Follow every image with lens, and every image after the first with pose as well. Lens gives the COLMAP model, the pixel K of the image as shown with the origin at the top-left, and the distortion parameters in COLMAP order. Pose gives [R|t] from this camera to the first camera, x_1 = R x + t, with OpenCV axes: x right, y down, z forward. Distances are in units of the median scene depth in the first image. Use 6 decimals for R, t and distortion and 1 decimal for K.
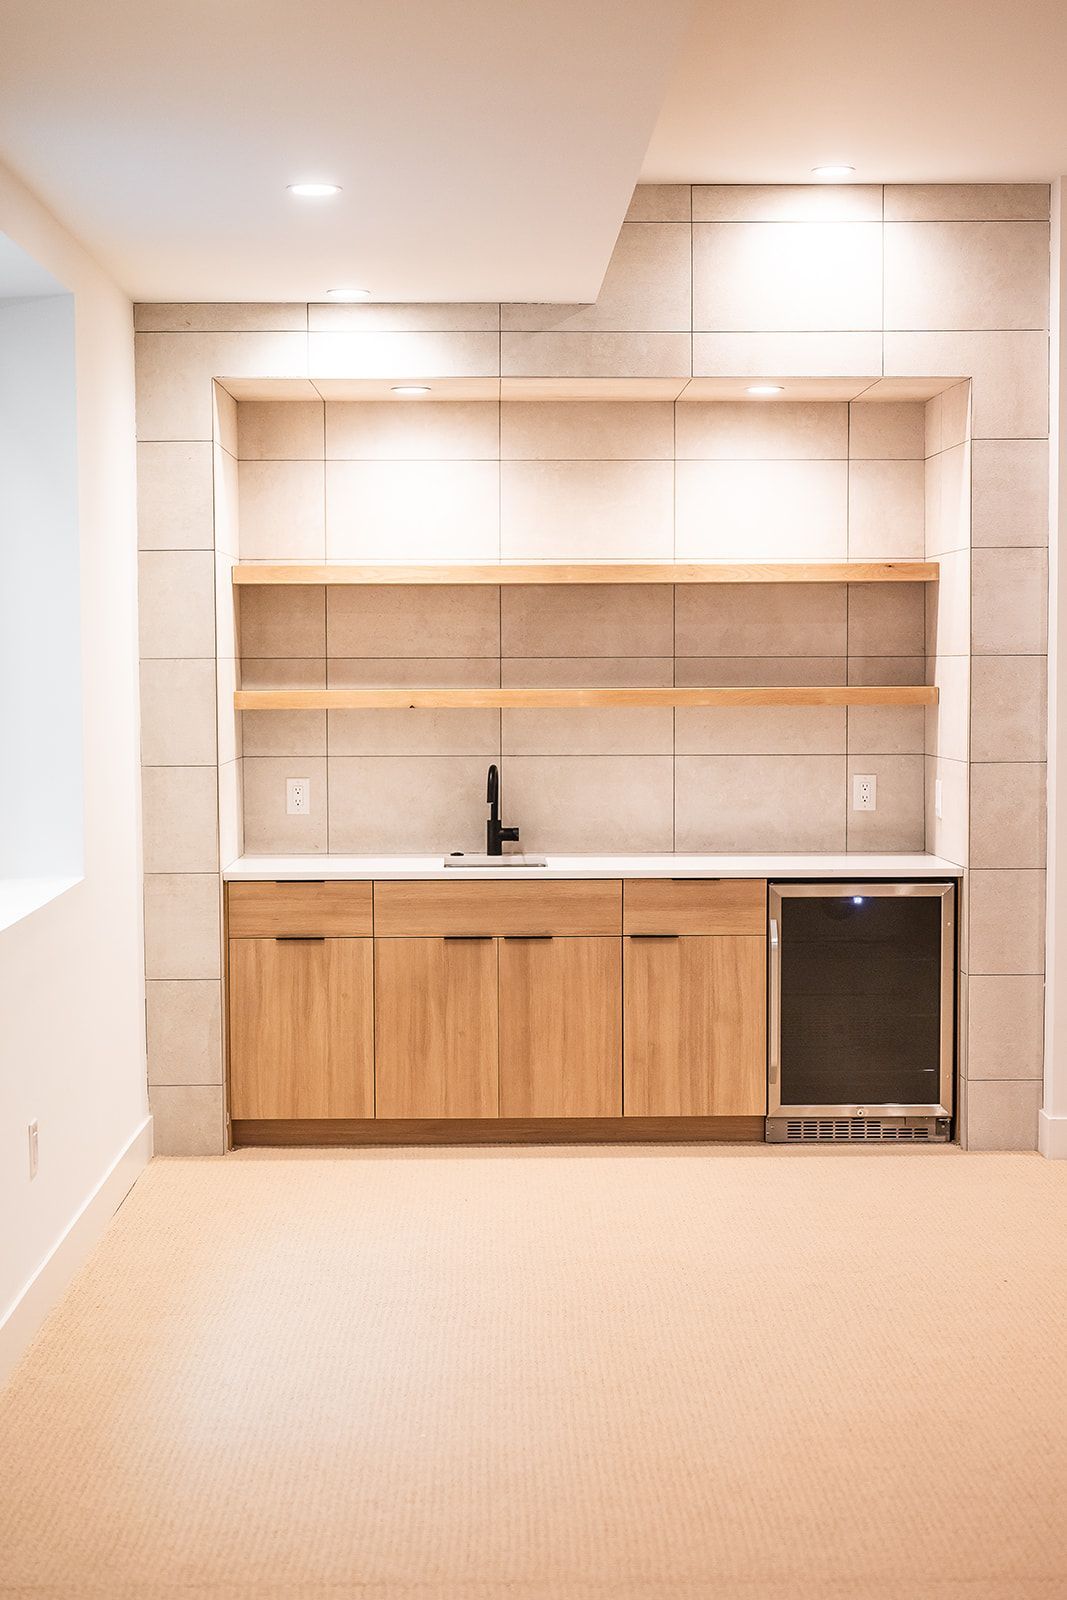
lens RADIAL K [[2303.4, 0, 523.2], [0, 2303.4, 798.2], [0, 0, 1]] dist [0.005490, 0.000000]
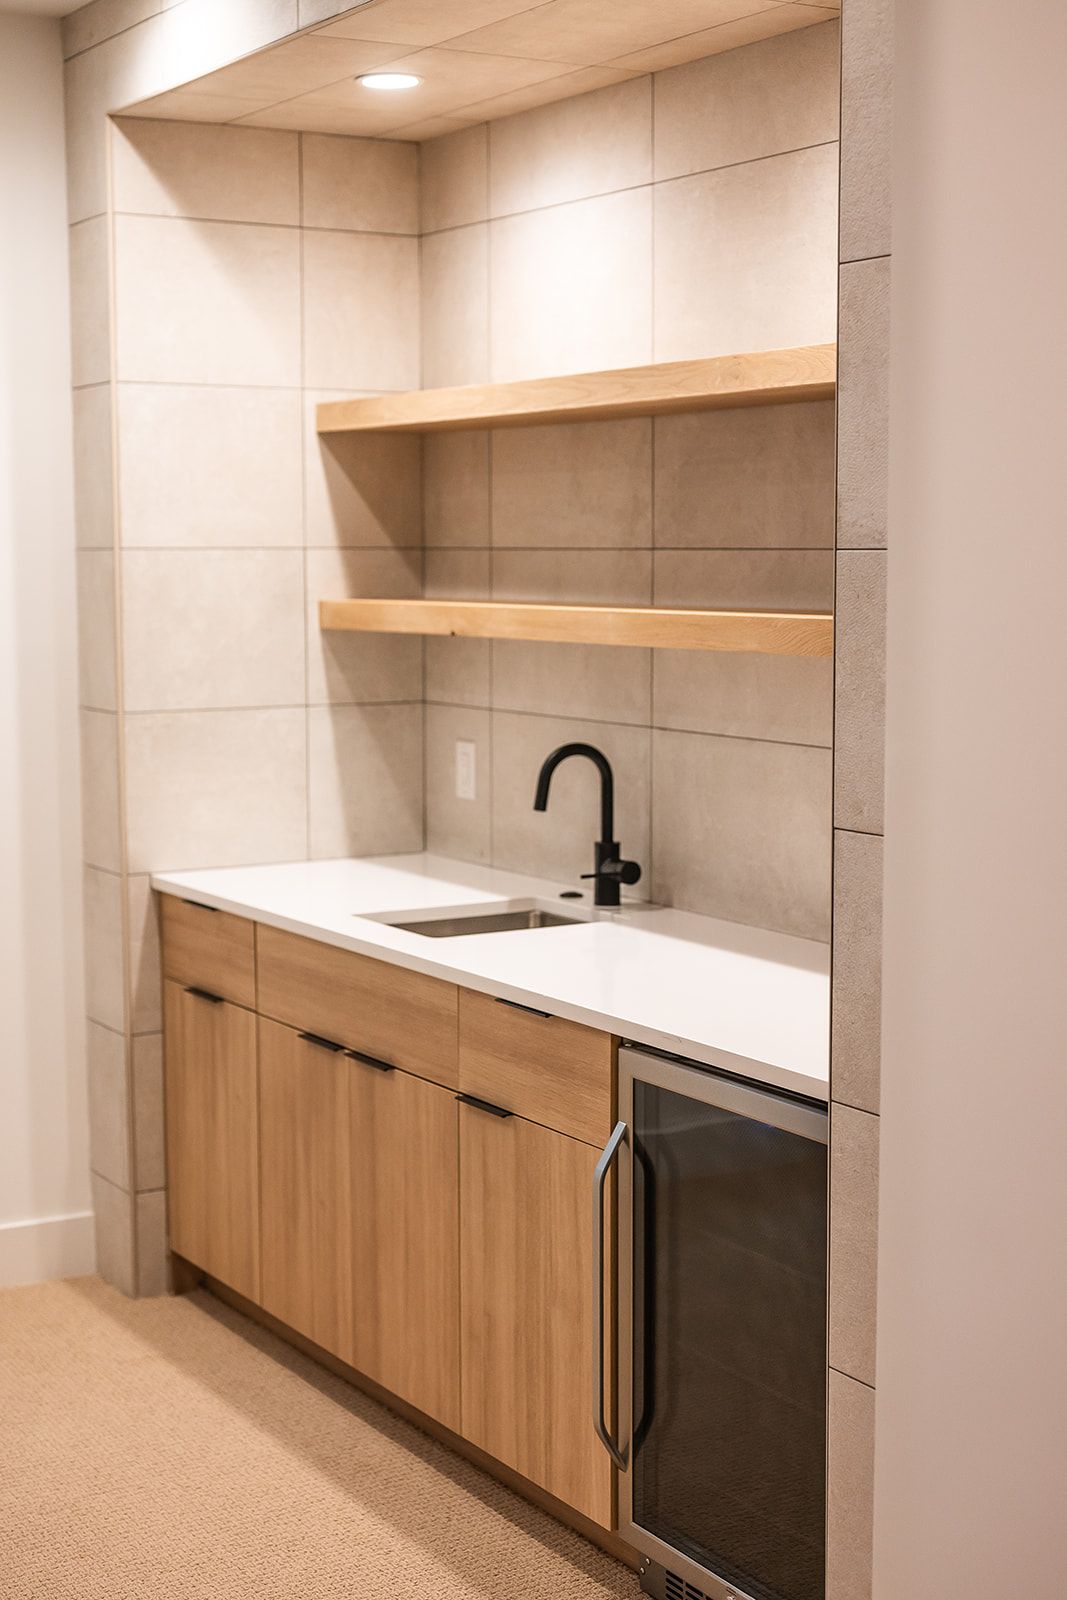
lens RADIAL K [[2303.4, 0, 533.9], [0, 2303.4, 805.8], [0, 0, 1]] dist [0.005490, 0.000000]
pose [[0.545624, 0.095578, -0.832562, 0.472234], [-0.055577, 0.995415, 0.077851, -0.044622], [0.836185, 0.003794, 0.548434, 0.729124]]
